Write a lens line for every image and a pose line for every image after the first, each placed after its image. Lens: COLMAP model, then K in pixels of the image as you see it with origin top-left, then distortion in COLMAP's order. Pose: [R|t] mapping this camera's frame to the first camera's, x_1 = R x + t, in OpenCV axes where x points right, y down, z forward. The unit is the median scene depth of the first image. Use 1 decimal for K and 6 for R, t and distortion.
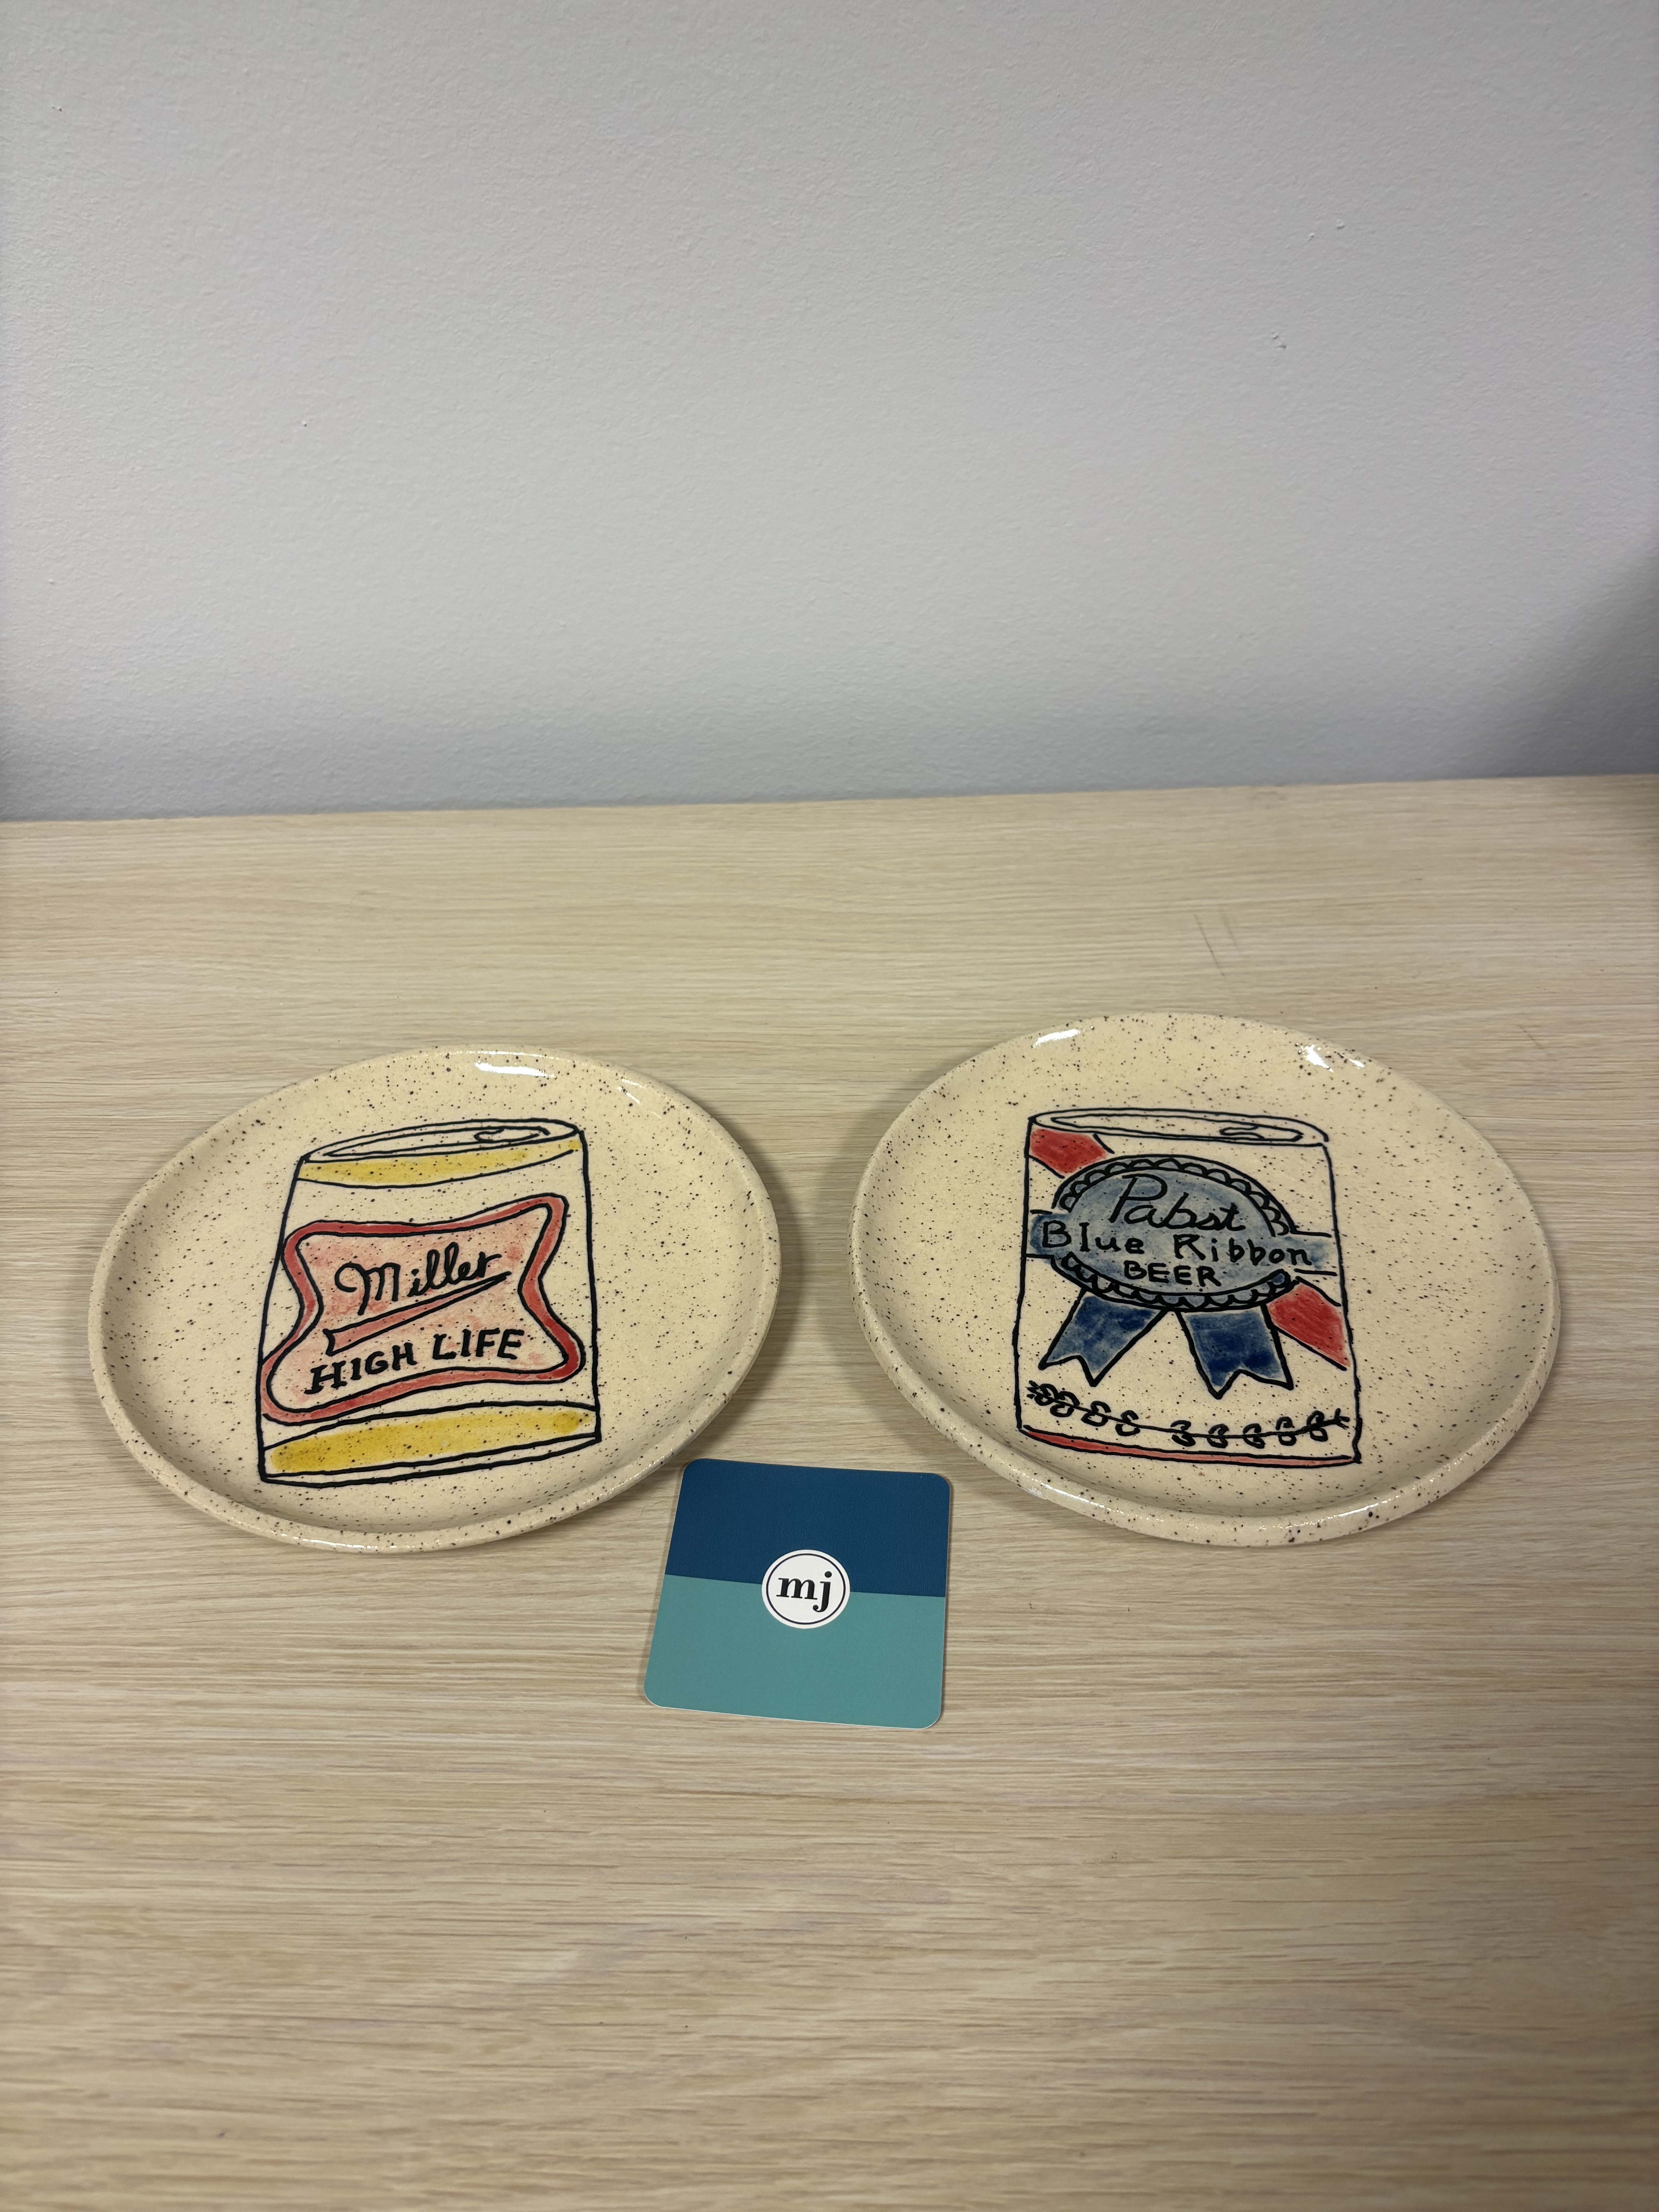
lens RADIAL K [[1720.6, 0, 823.7], [0, 1720.6, 1092.6], [0, 0, 1]] dist [0.046386, -0.071955]
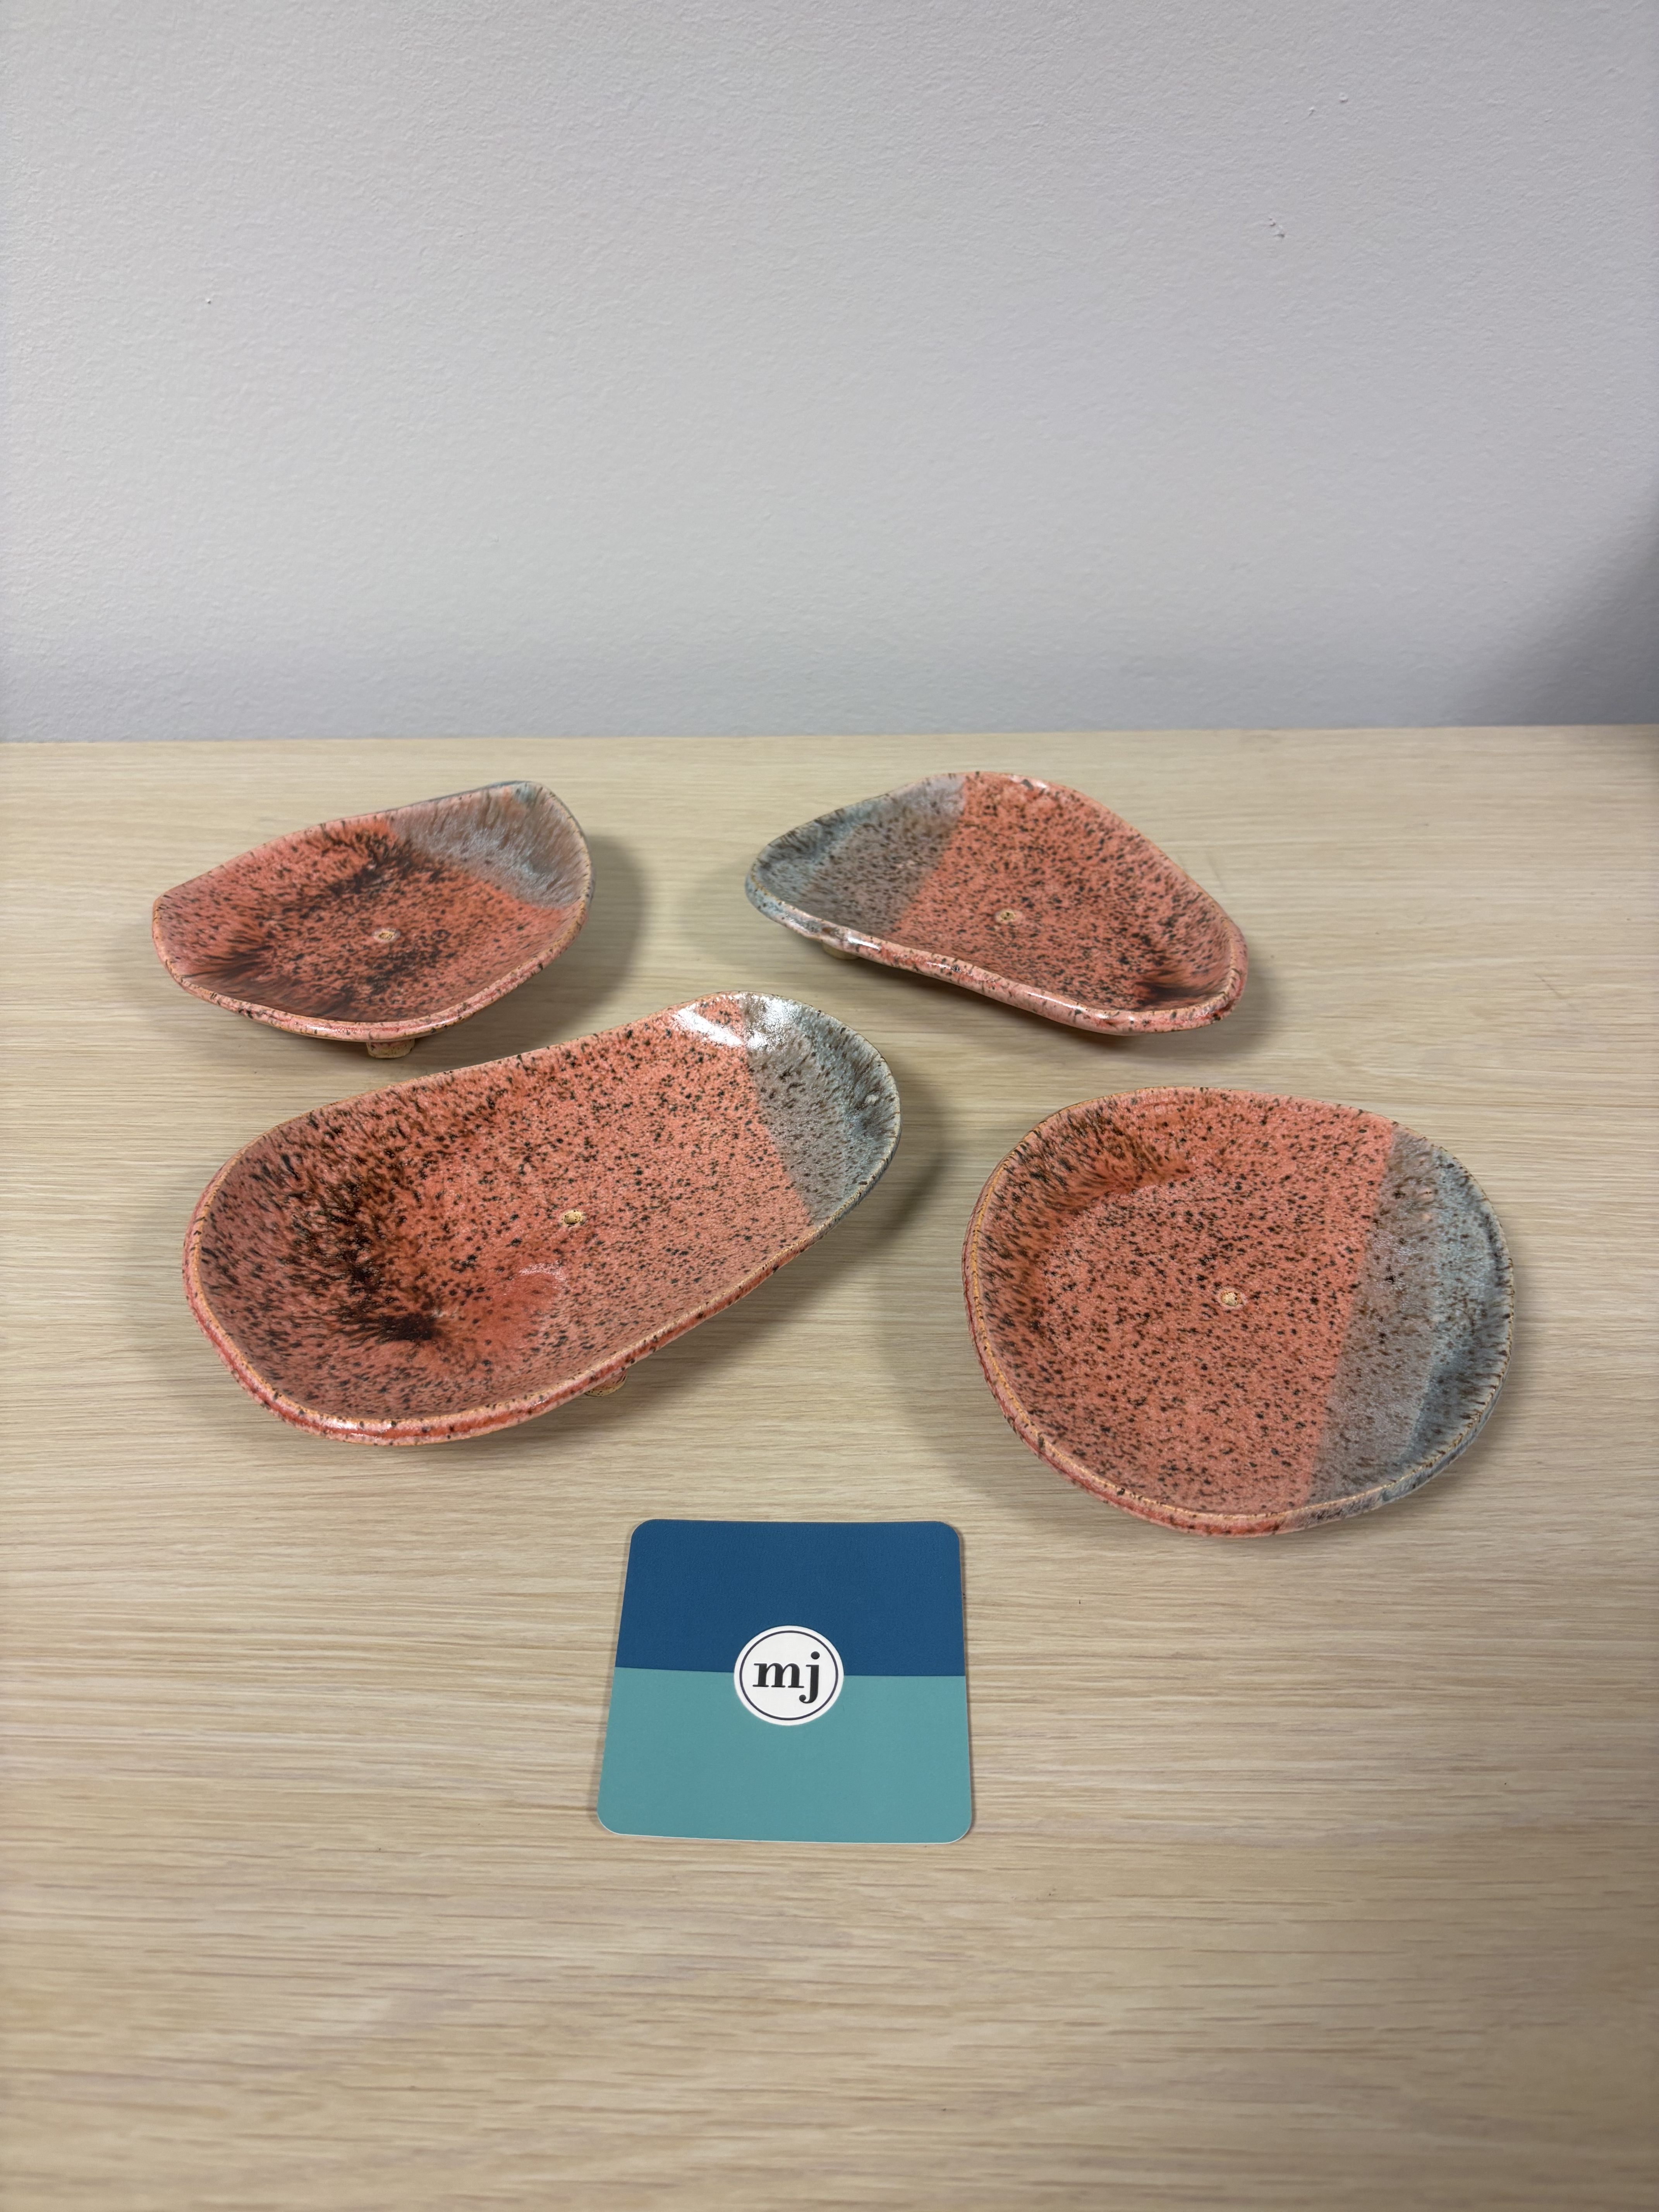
lens RADIAL K [[1720.6, 0, 825.3], [0, 1720.6, 1089.2], [0, 0, 1]] dist [0.046386, -0.071955]
pose [[0.999847, 0.017485, -0.000787, 0.047246], [-0.017501, 0.999247, -0.034632, 0.078066], [0.000180, 0.034641, 0.999400, 0.142644]]
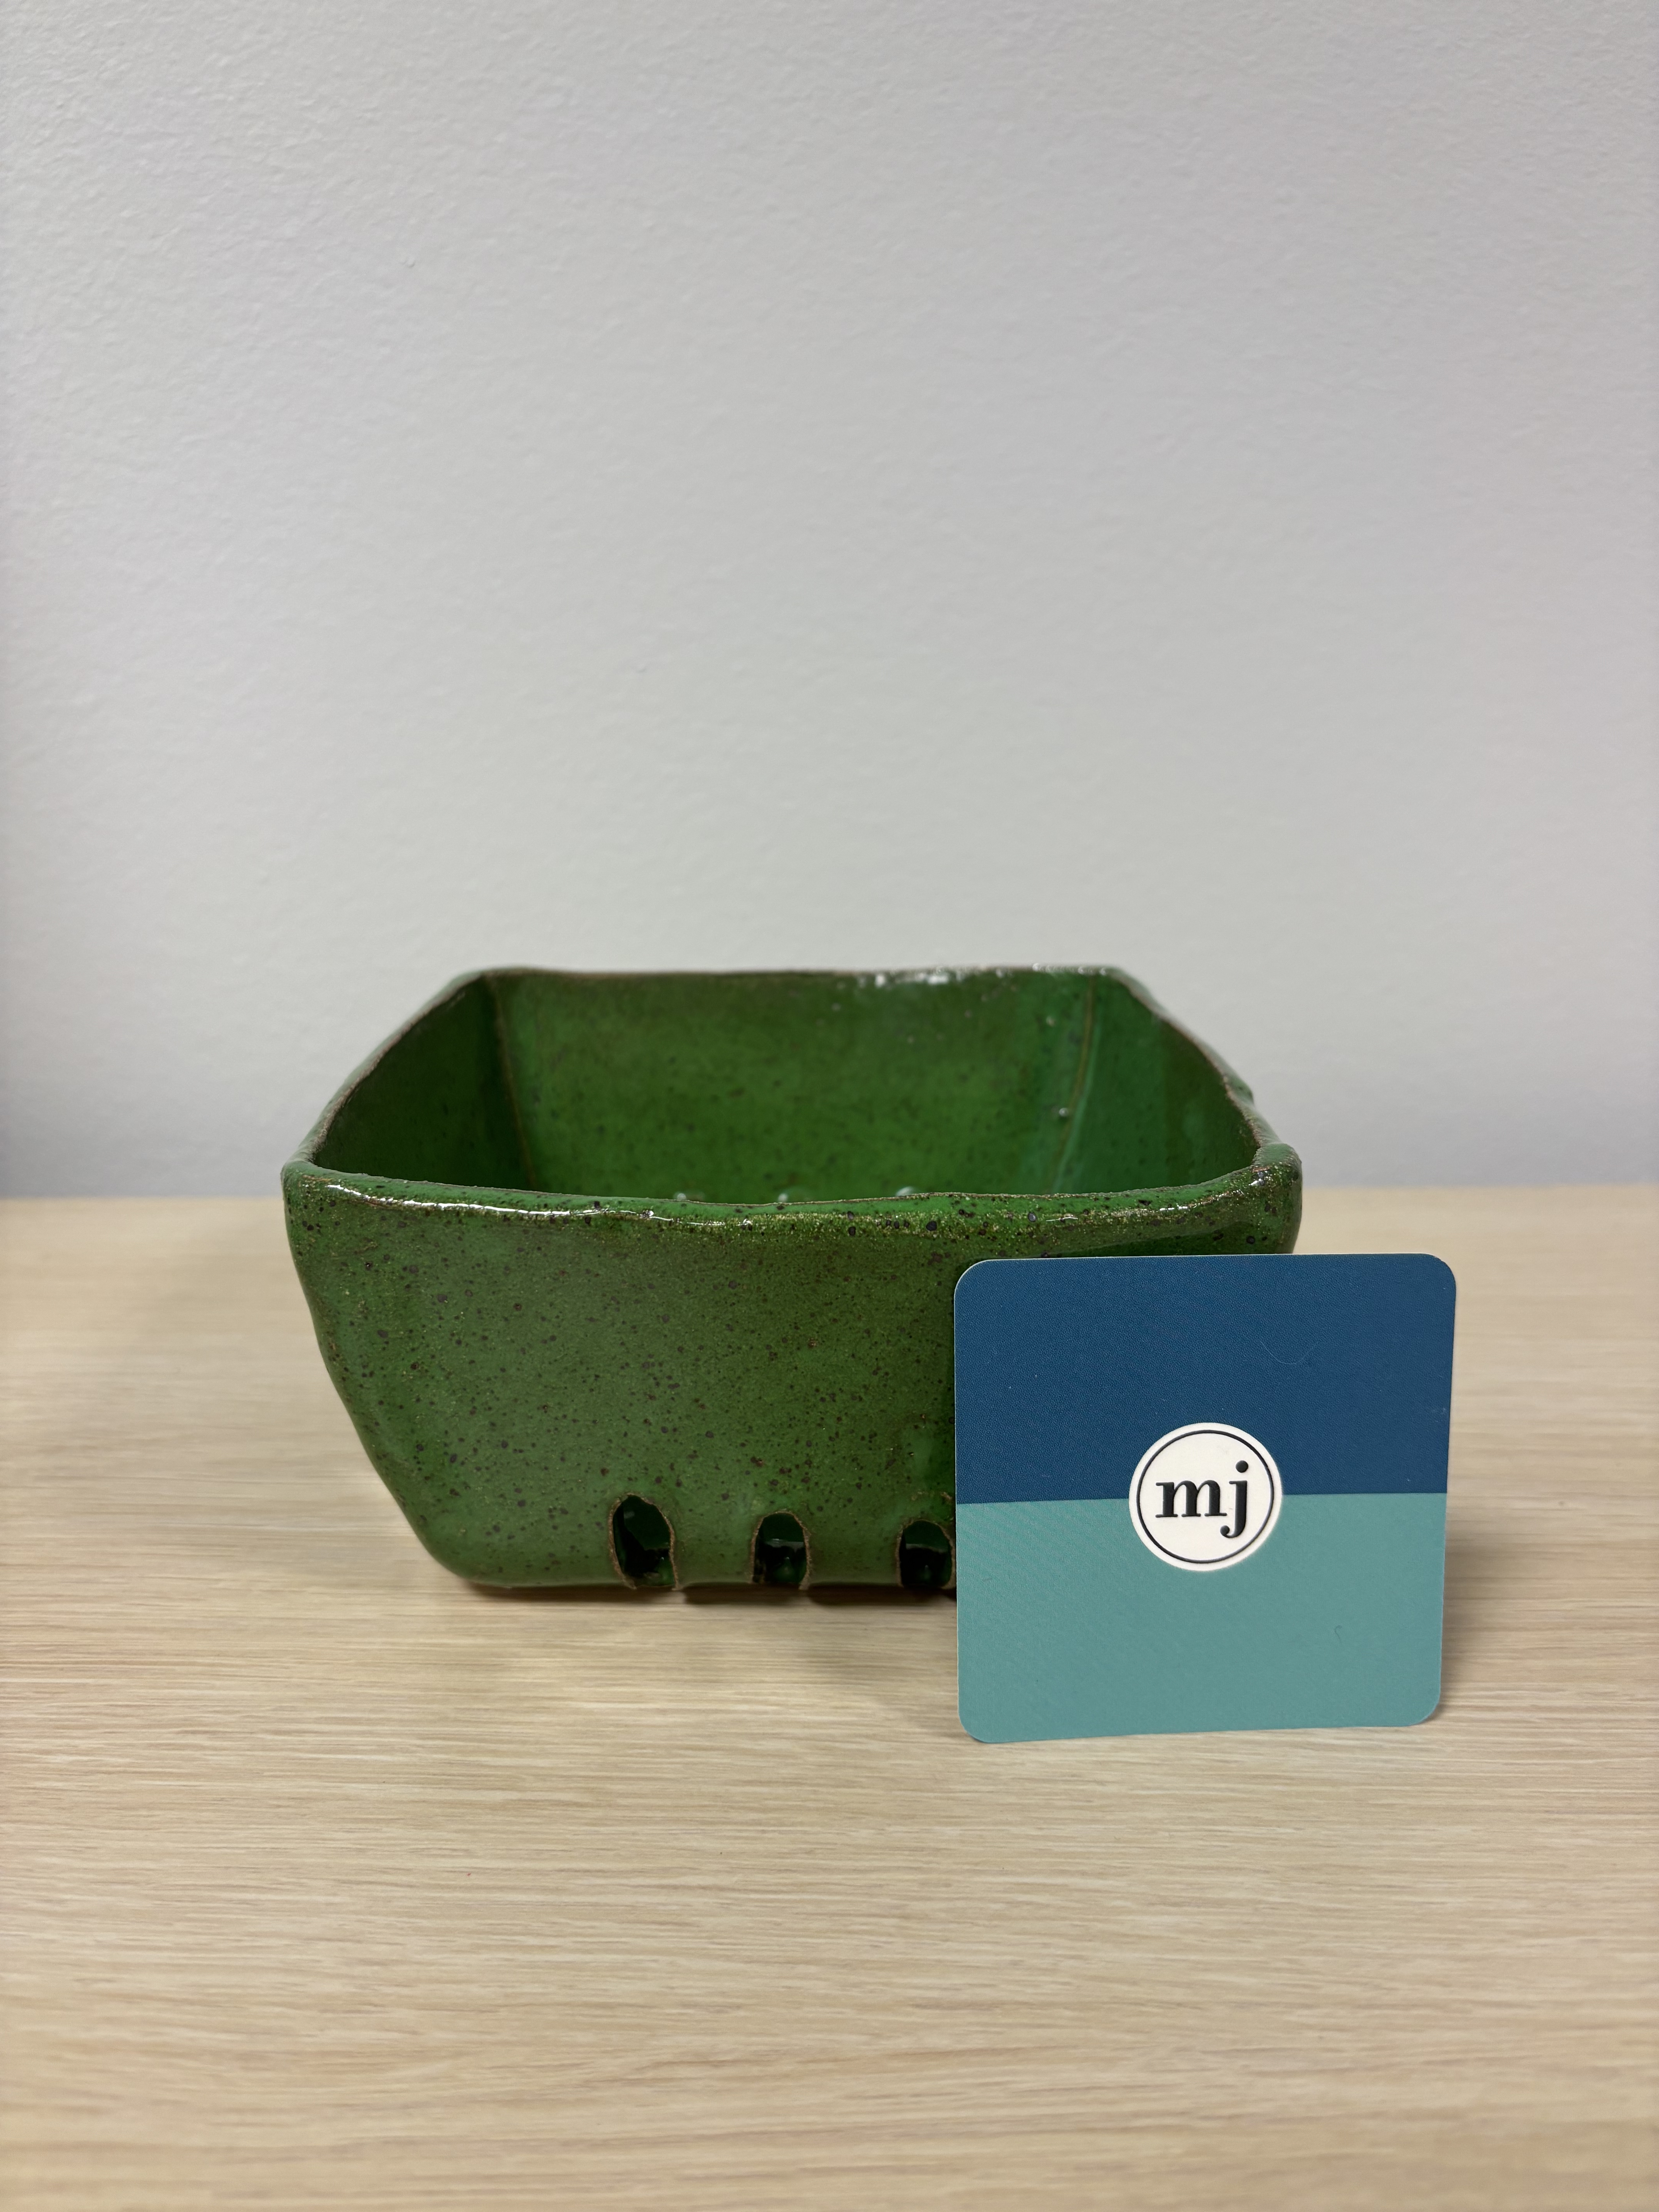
lens RADIAL K [[1720.6, 0, 815.1], [0, 1720.6, 1070.5], [0, 0, 1]] dist [0.046386, -0.071955]
pose [[0.999748, 0.016064, -0.015665, -0.296774], [-0.021515, 0.884478, -0.466086, 0.176410], [0.006368, 0.466306, 0.884601, 0.582719]]
